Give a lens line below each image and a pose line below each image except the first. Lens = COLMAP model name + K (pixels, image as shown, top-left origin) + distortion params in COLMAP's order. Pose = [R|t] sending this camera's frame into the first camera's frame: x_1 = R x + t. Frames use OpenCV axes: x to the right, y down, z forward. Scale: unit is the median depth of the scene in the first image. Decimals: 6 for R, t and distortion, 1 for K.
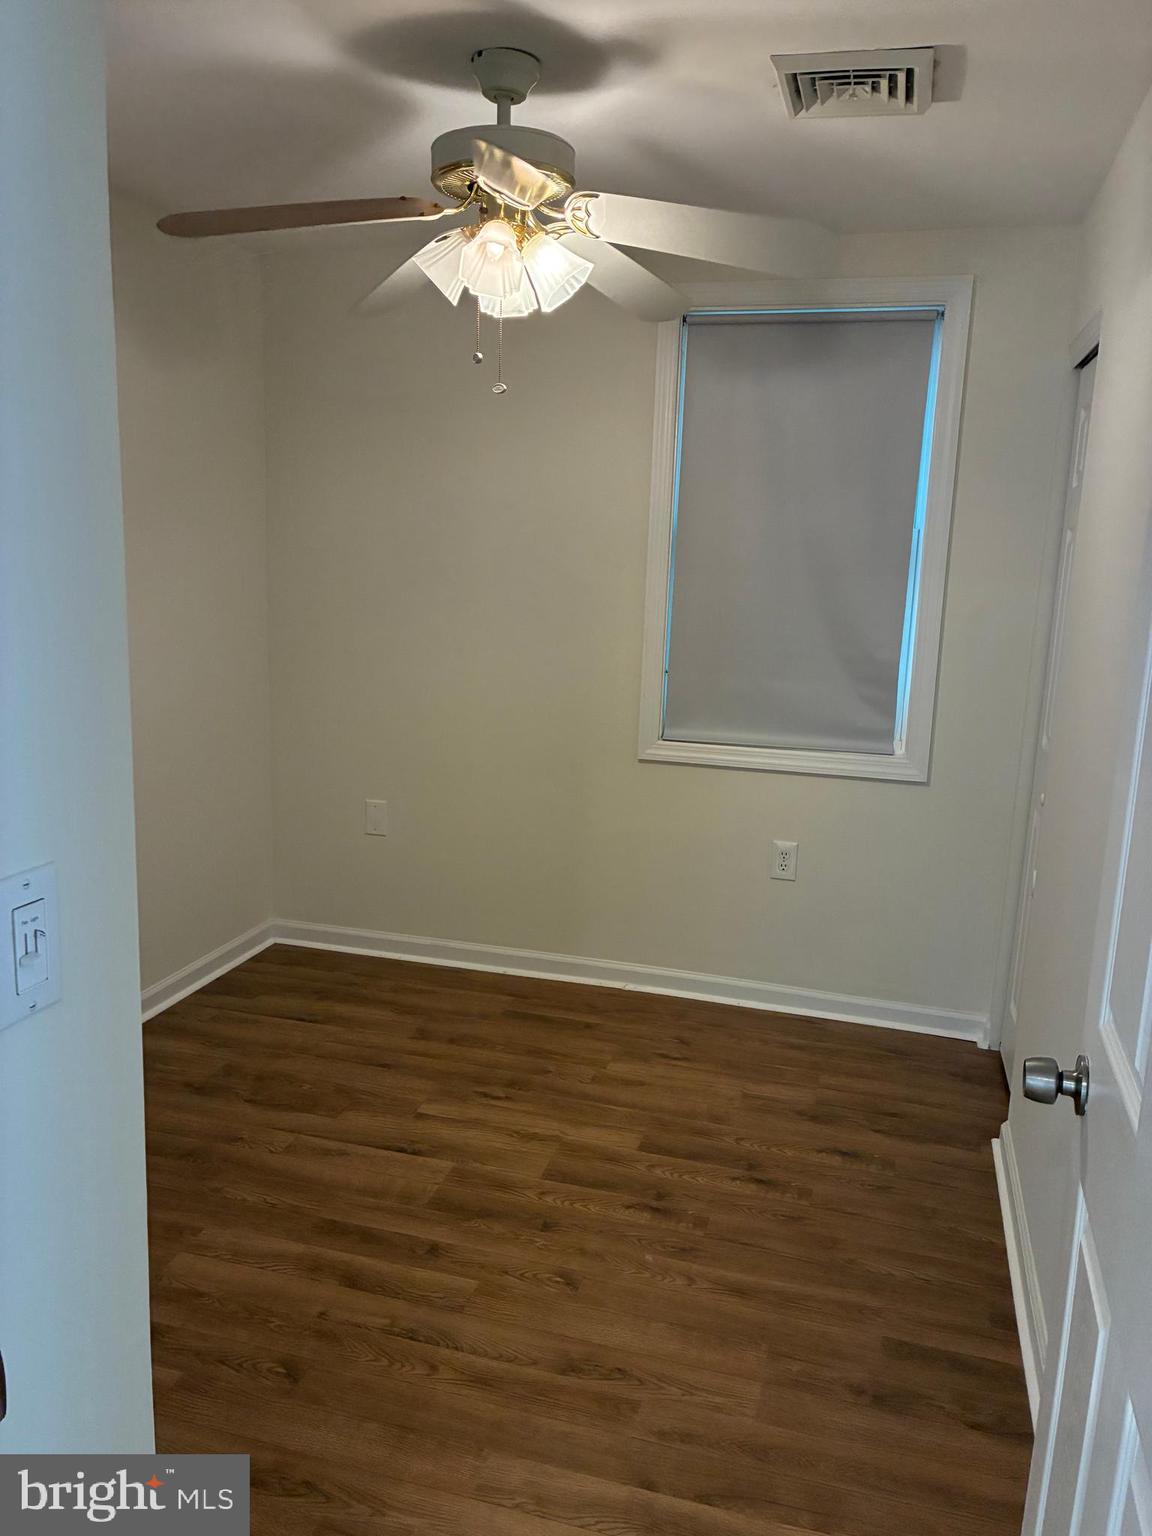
lens RADIAL K [[1168.3, 0, 572.7], [0, 1168.3, 773.4], [0, 0, 1]] dist [0.035825, -0.041041]
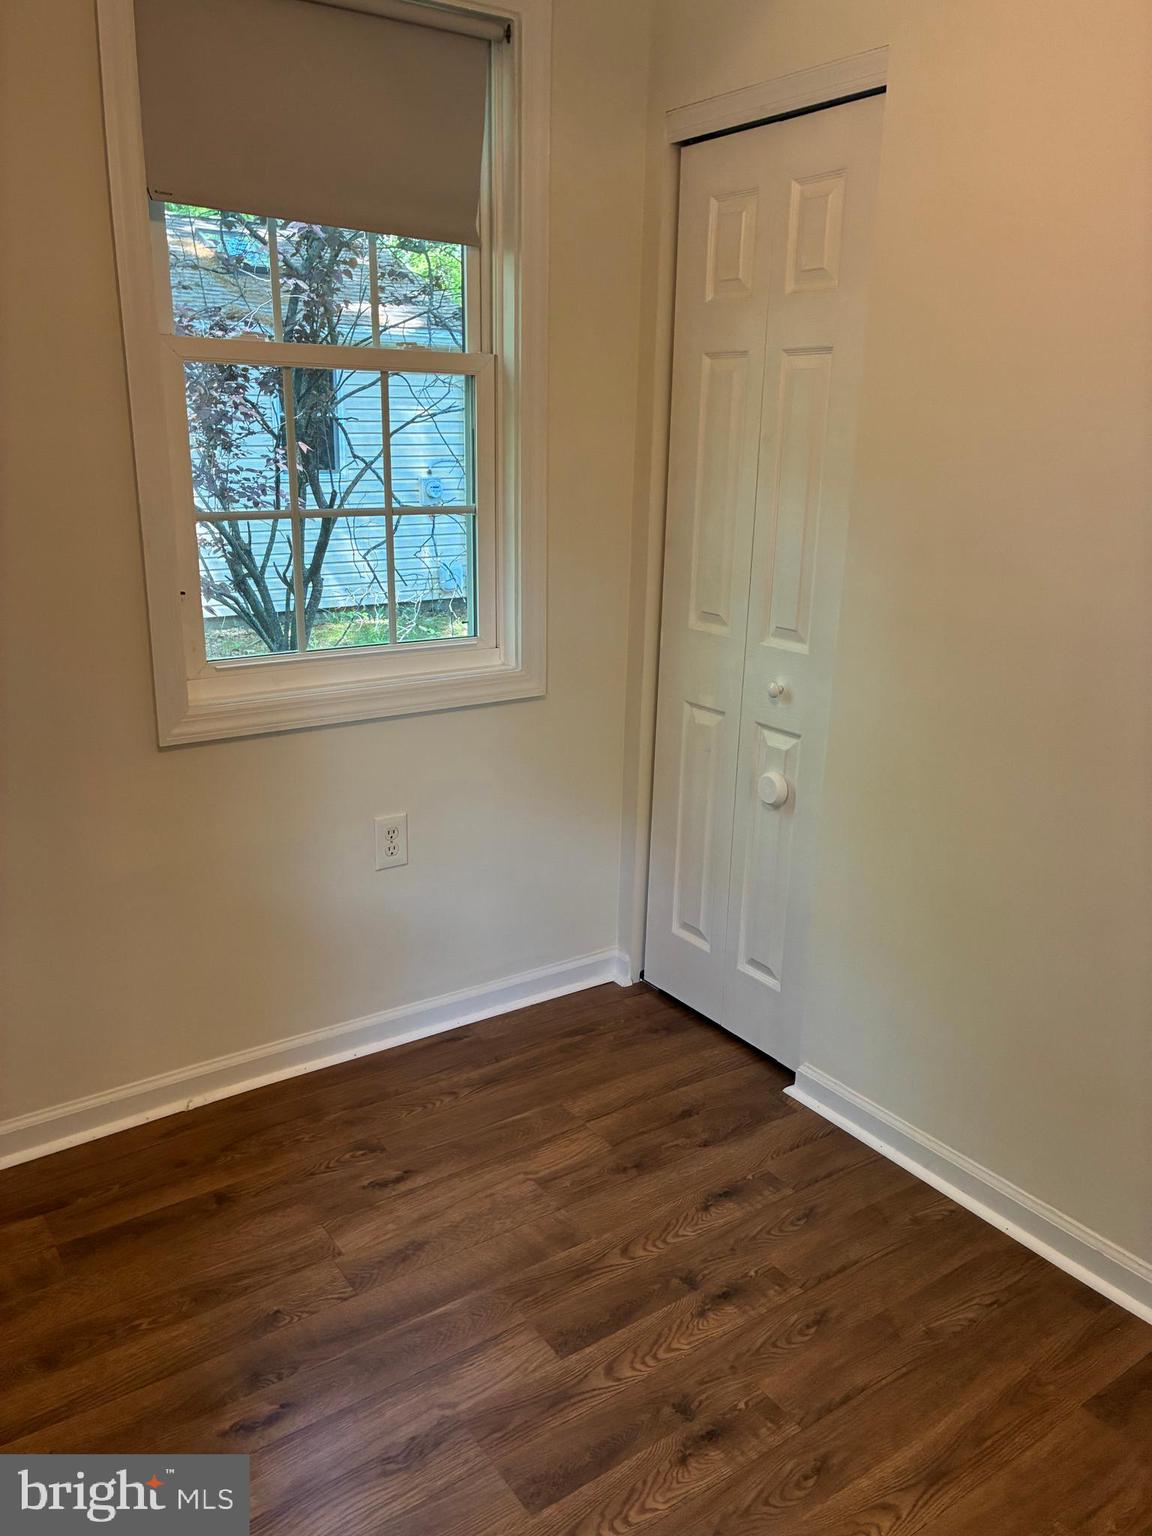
lens RADIAL K [[1168.3, 0, 574.6], [0, 1168.3, 758.9], [0, 0, 1]] dist [0.035825, -0.041041]
pose [[0.633568, -0.231035, 0.738386, -0.302054], [0.159159, 0.972881, 0.167841, -0.087270], [-0.757139, 0.011182, 0.653158, 0.527578]]
